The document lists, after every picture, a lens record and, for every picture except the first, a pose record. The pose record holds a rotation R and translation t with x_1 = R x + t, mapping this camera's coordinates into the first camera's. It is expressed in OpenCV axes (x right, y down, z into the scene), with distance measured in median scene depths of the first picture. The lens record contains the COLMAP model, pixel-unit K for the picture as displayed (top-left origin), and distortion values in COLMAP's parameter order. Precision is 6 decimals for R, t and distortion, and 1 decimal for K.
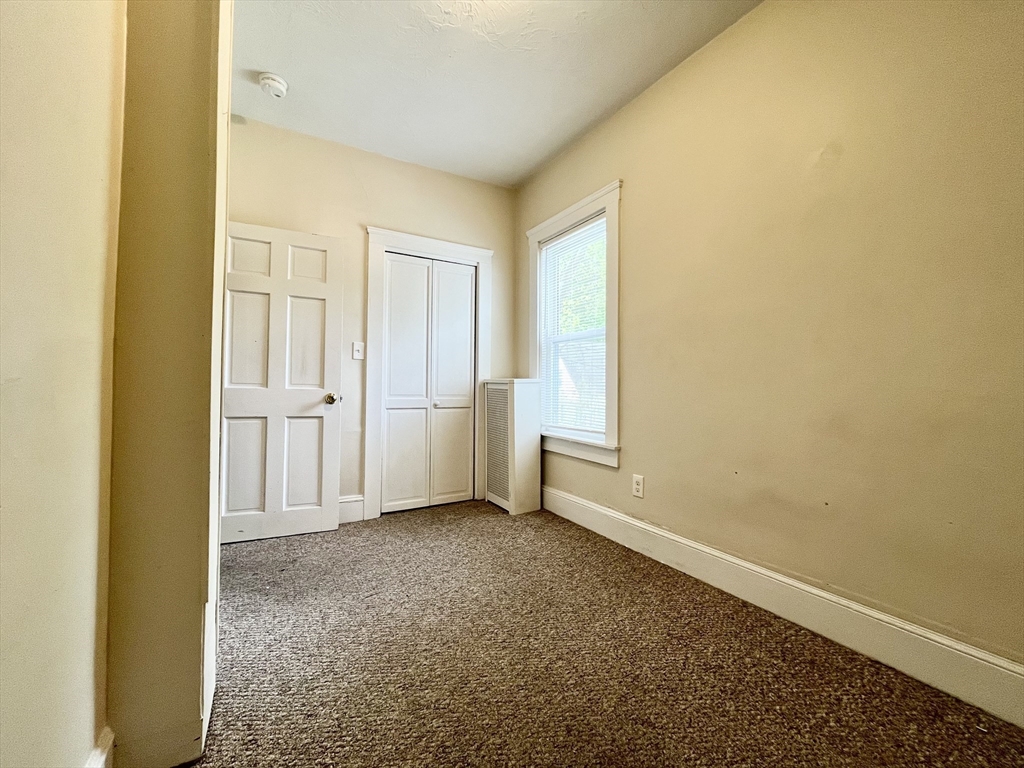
lens RADIAL K [[417.0, 0, 510.4], [0, 417.0, 381.2], [0, 0, 1]] dist [-0.001090, -0.000053]
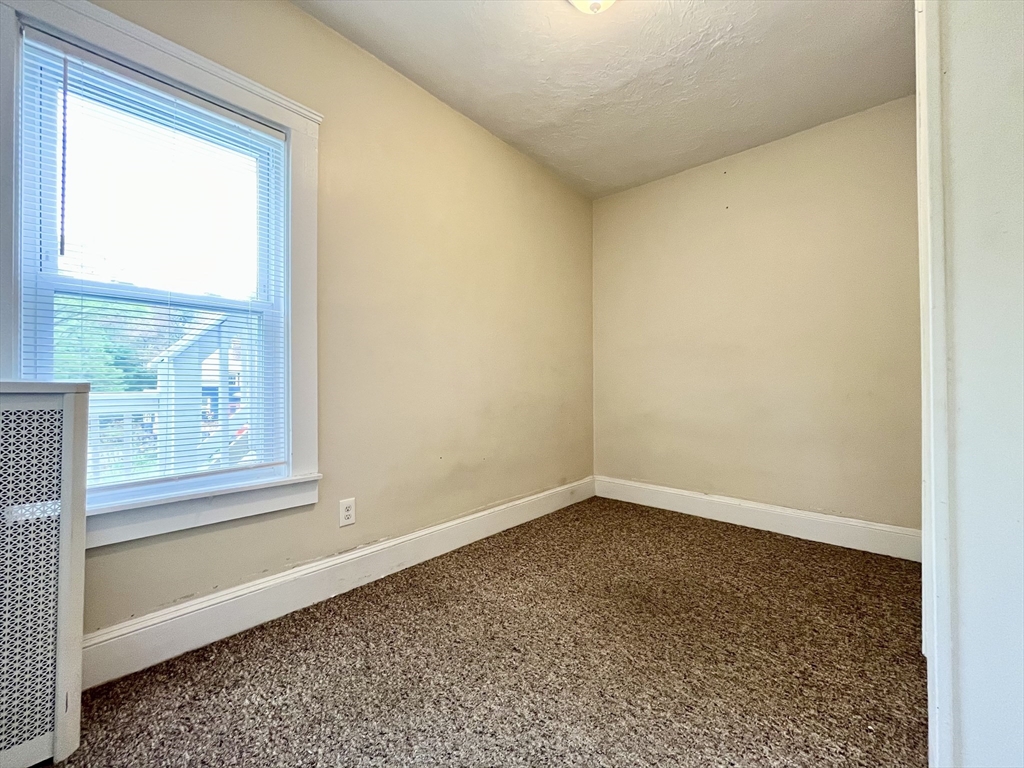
lens RADIAL K [[417.0, 0, 510.4], [0, 417.0, 381.2], [0, 0, 1]] dist [-0.001090, -0.000053]
pose [[-0.310468, -0.001395, 0.950583, -0.620714], [-0.010339, 0.999945, -0.001910, -0.011725], [-0.950527, -0.010421, -0.310466, 1.013076]]
